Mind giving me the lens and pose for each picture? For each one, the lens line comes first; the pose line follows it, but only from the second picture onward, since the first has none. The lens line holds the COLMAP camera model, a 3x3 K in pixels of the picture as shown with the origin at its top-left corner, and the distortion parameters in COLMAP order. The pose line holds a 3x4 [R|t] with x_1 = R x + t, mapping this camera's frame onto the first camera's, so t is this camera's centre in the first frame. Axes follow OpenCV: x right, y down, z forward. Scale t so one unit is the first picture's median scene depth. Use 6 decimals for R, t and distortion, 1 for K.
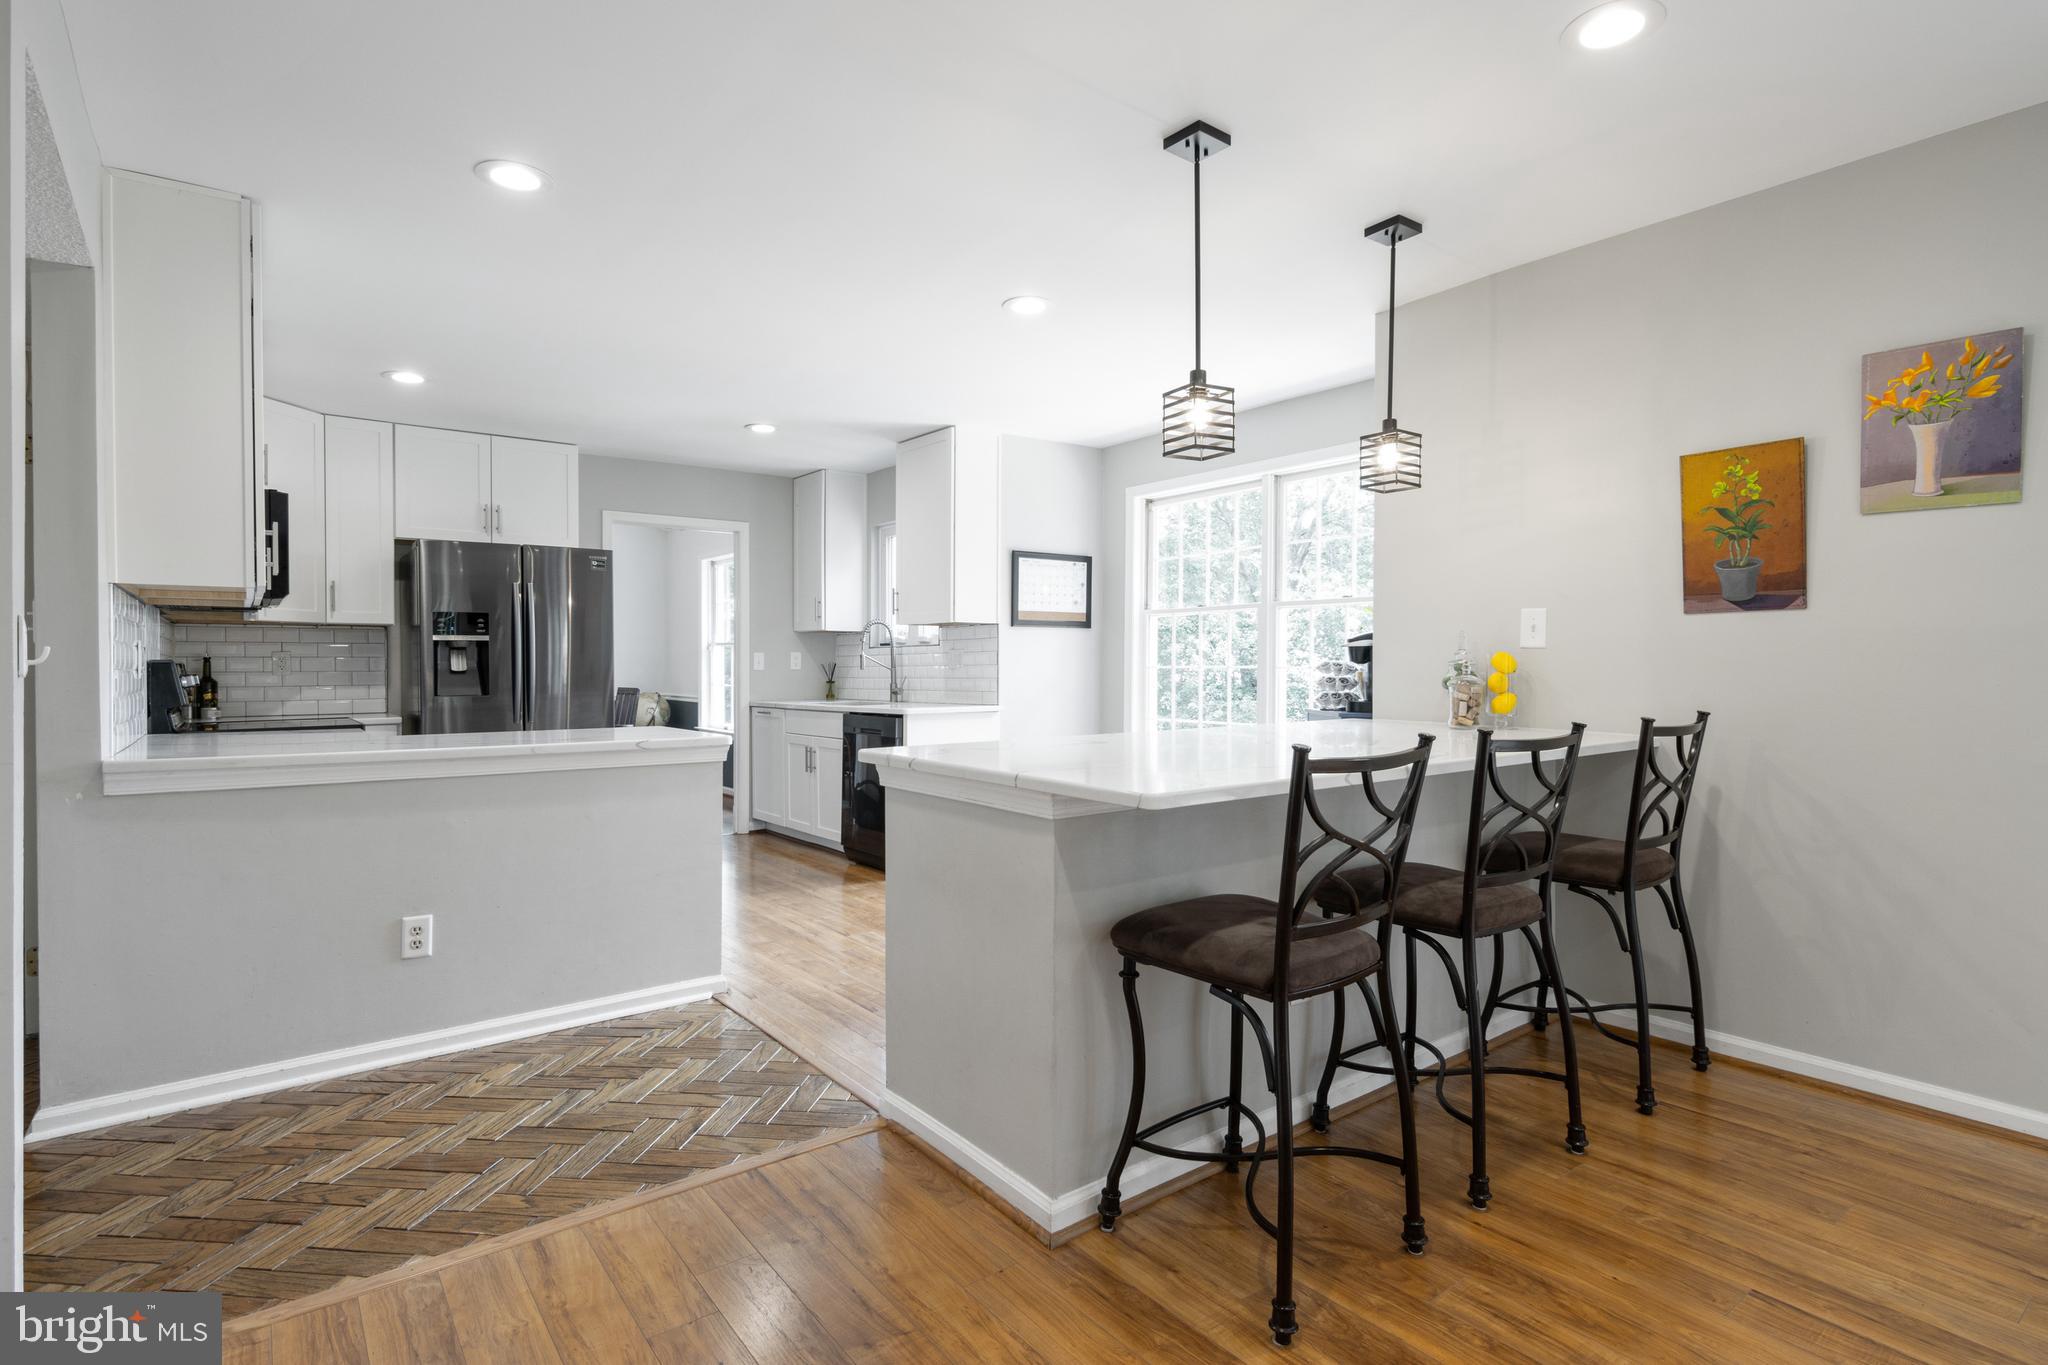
lens RADIAL K [[1056.6, 0, 1036.4], [0, 1056.6, 676.2], [0, 0, 1]] dist [-0.023279, 0.000131]
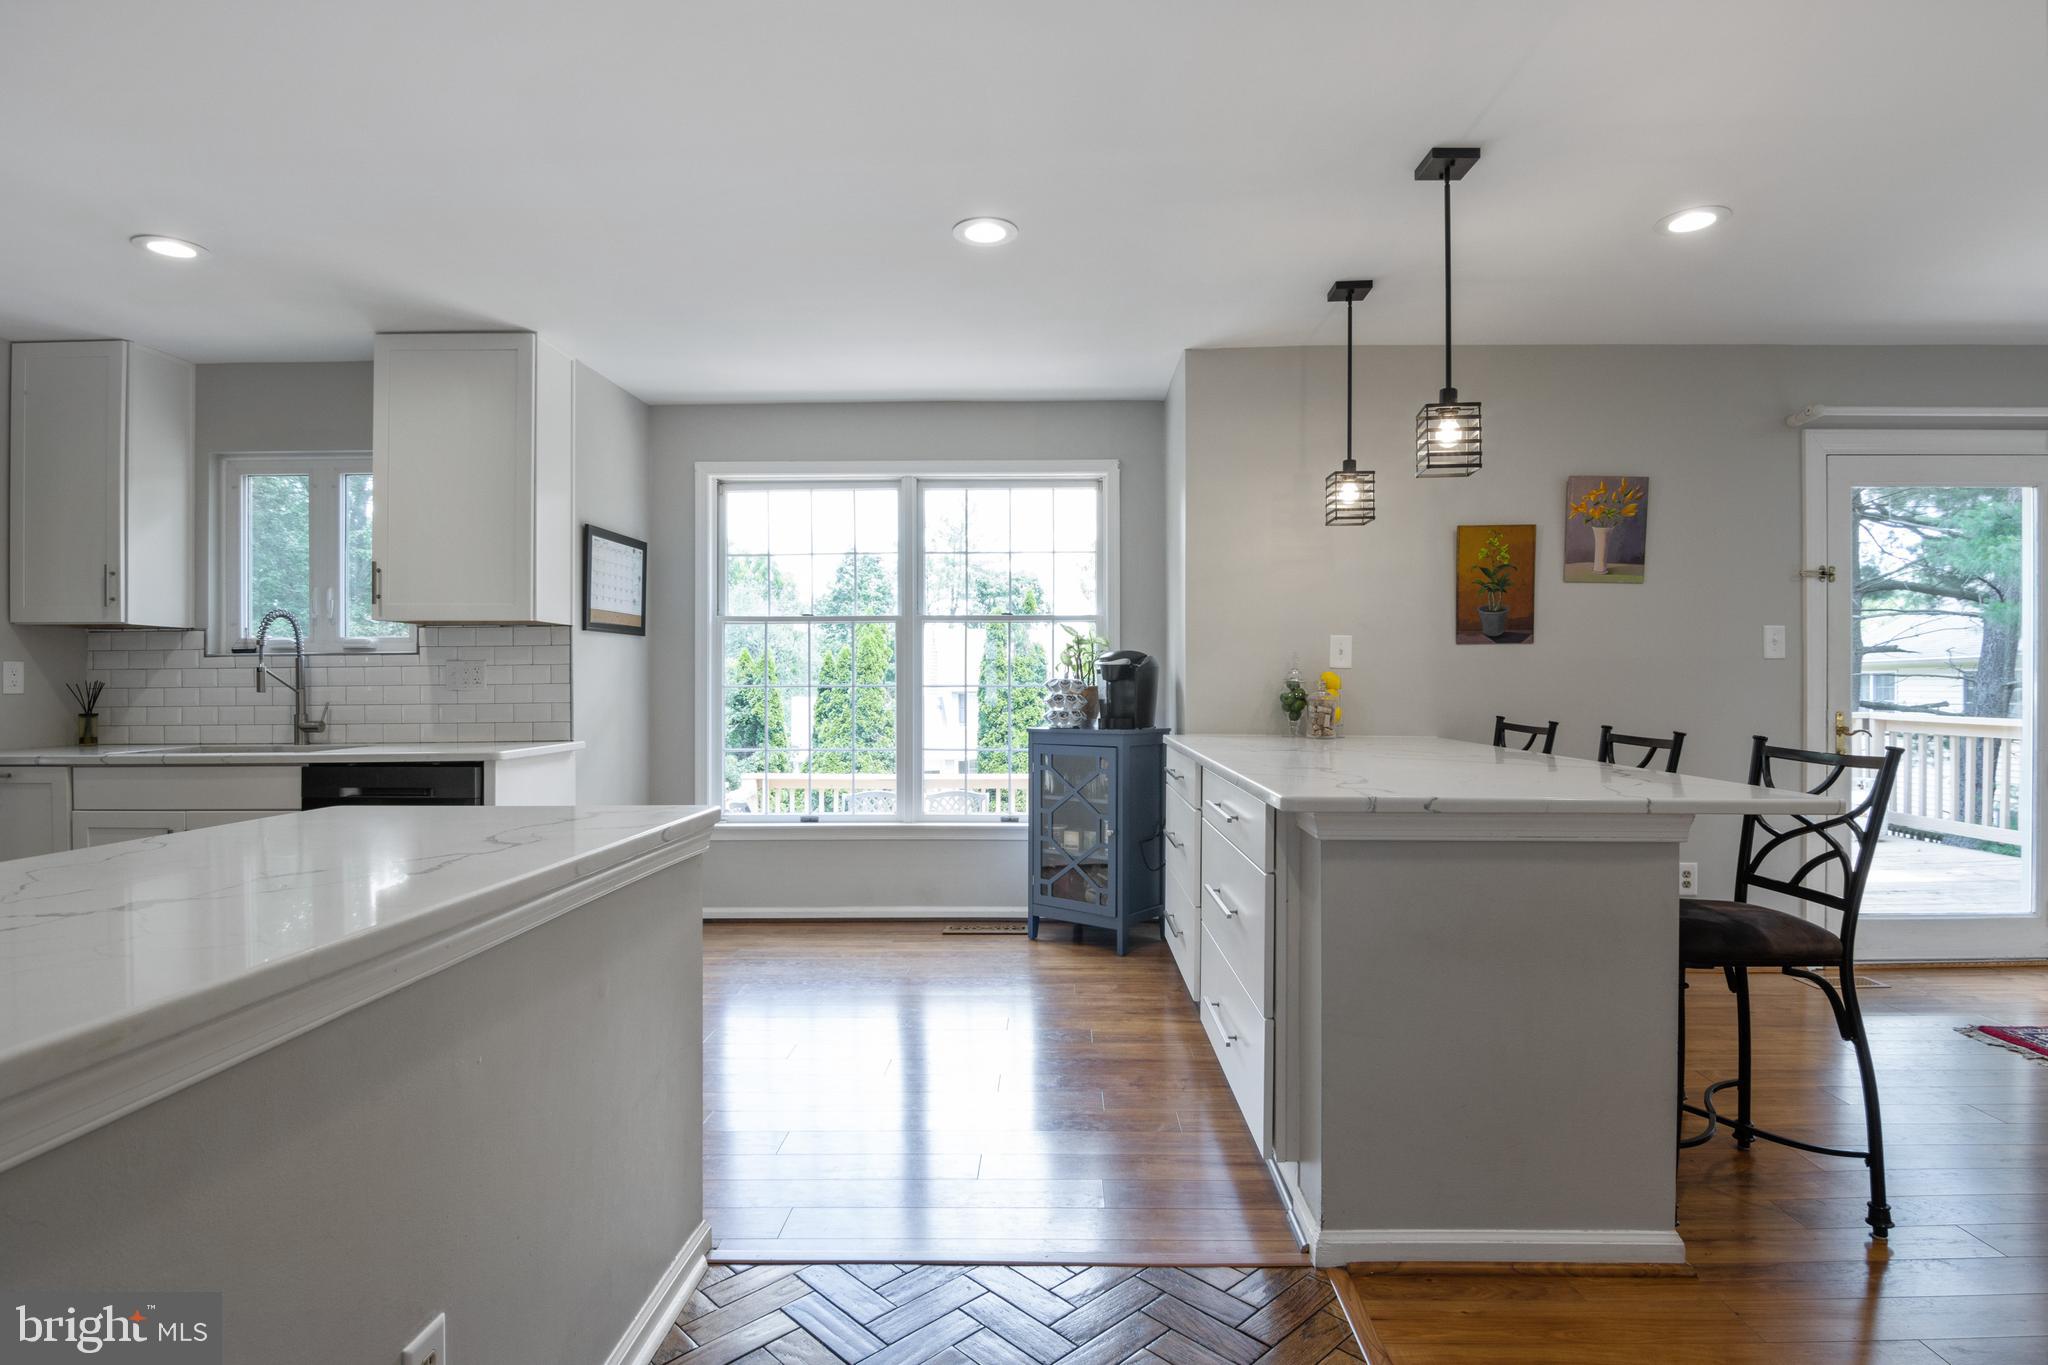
lens RADIAL K [[1056.6, 0, 1034.7], [0, 1056.6, 694.6], [0, 0, 1]] dist [-0.023279, 0.000131]
pose [[0.605190, -0.010223, 0.796016, -0.777302], [0.010295, 0.999934, 0.005015, -0.007617], [-0.796015, 0.005160, 0.605255, 0.617326]]
